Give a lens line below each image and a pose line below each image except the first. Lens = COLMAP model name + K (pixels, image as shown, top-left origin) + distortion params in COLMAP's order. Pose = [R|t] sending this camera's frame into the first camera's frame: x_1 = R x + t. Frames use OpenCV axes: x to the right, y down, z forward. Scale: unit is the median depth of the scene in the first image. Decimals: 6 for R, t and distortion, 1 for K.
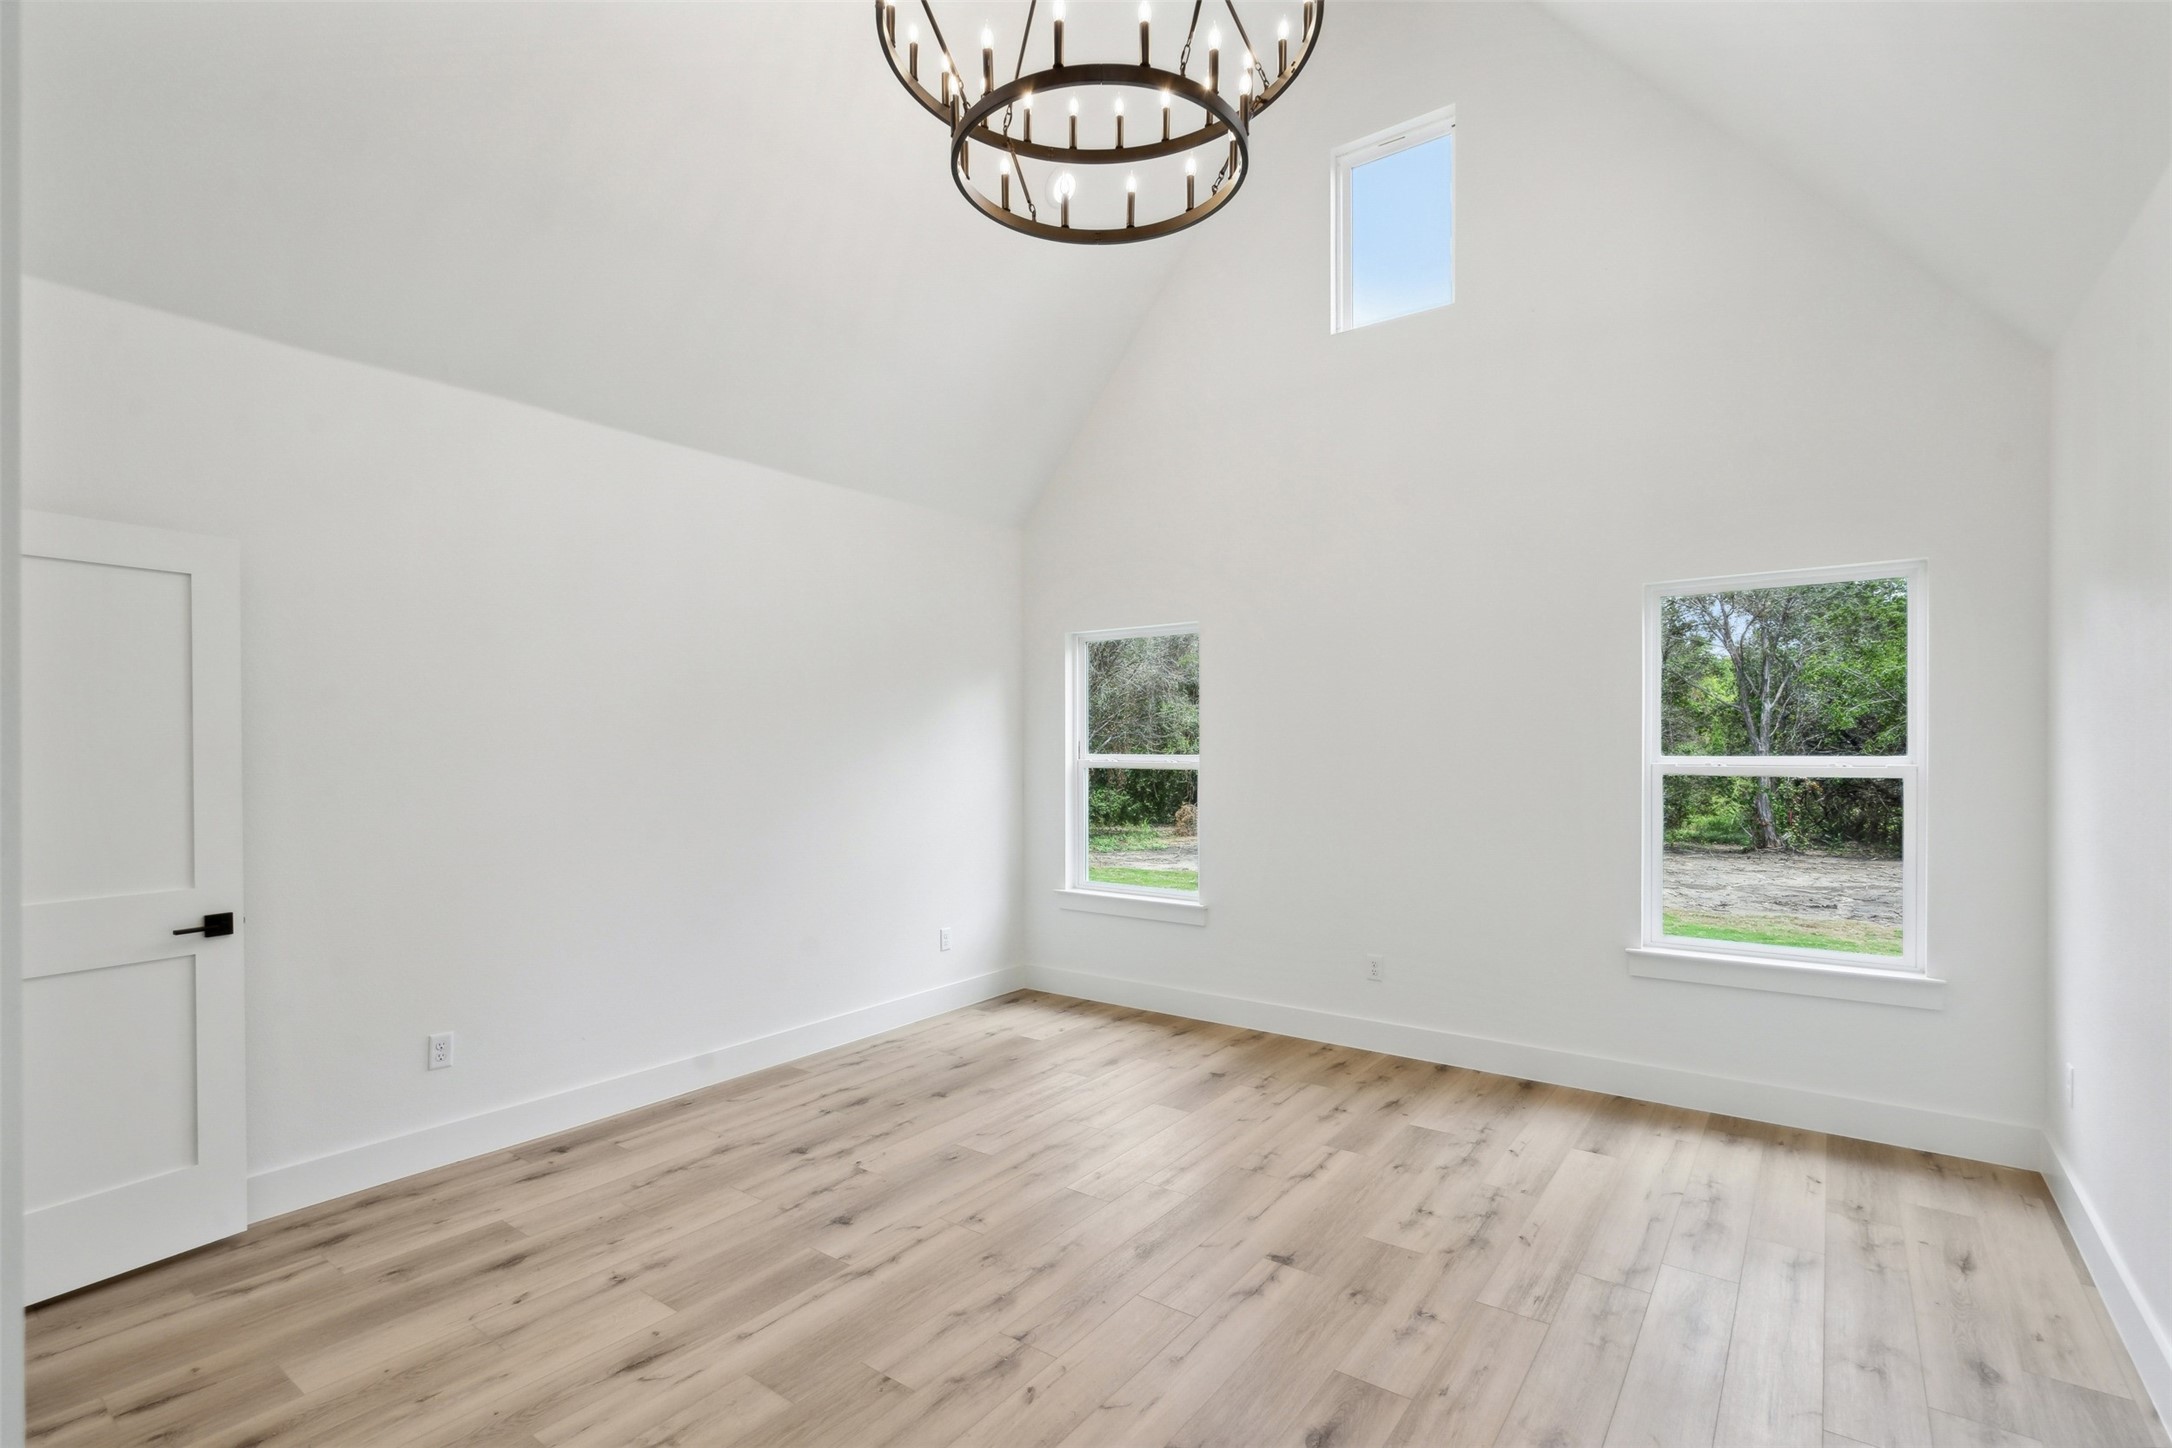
lens RADIAL K [[1024.8, 0, 1083.8], [0, 1024.8, 773.2], [0, 0, 1]] dist [0.002954, -0.000055]
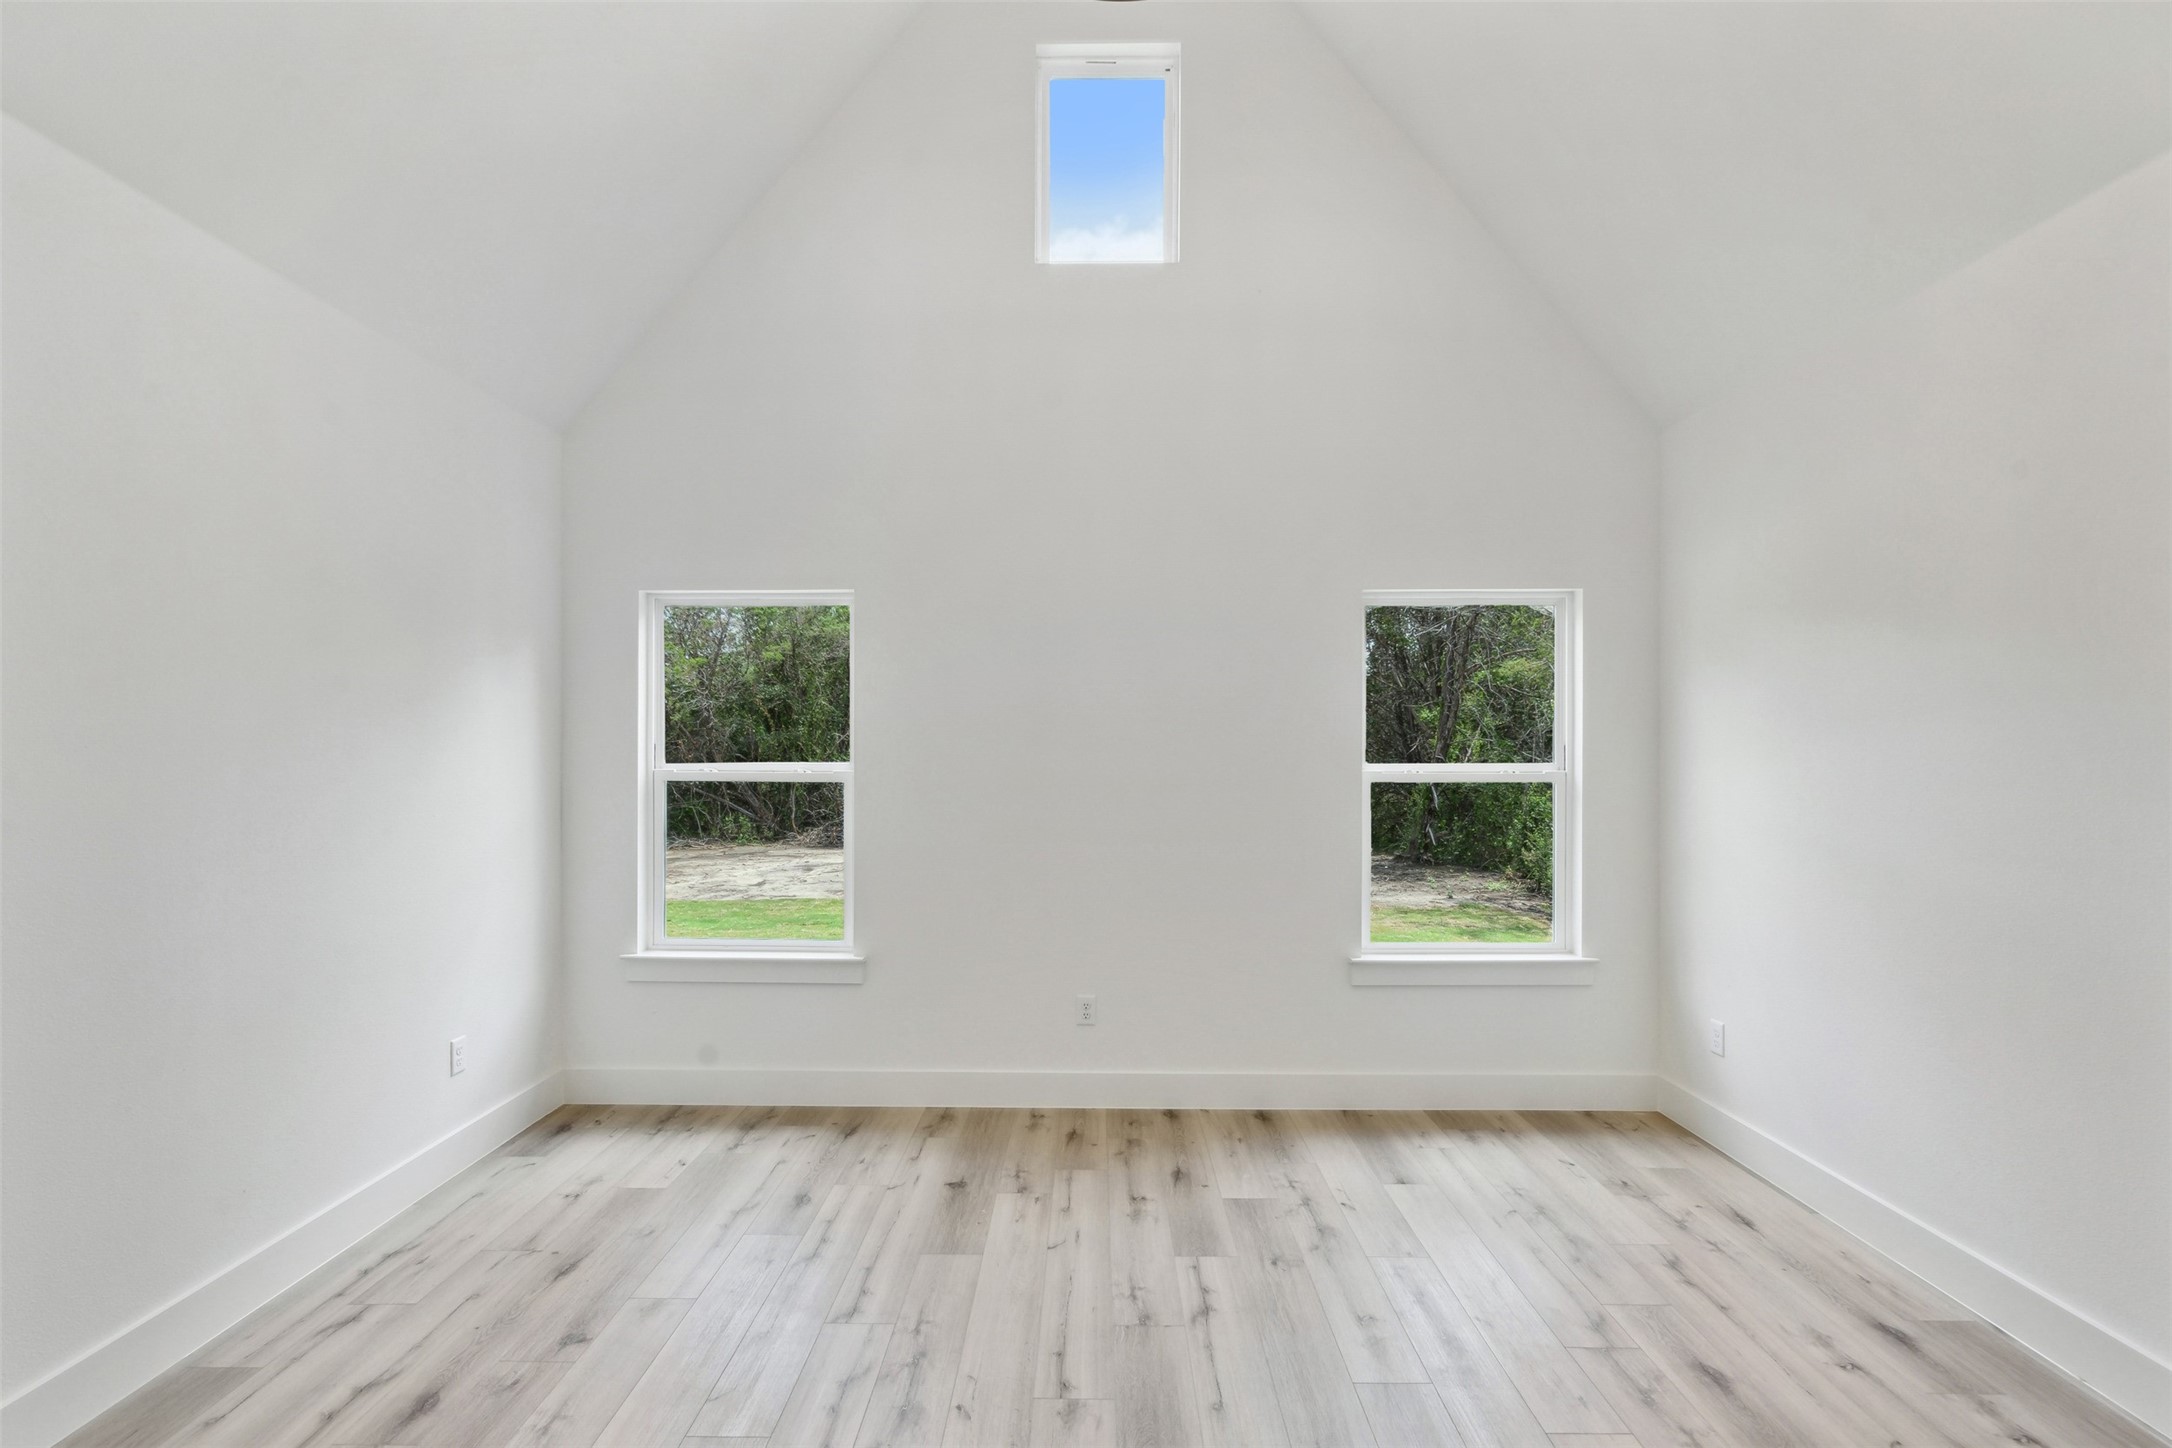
lens RADIAL K [[1012.7, 0, 1082.9], [0, 1012.7, 765.3], [0, 0, 1]] dist [-0.010034, 0.010575]
pose [[0.812620, -0.002369, 0.582789, -0.232709], [0.012197, 0.999842, -0.012942, -0.004645], [-0.582667, 0.017625, 0.812520, 0.340807]]
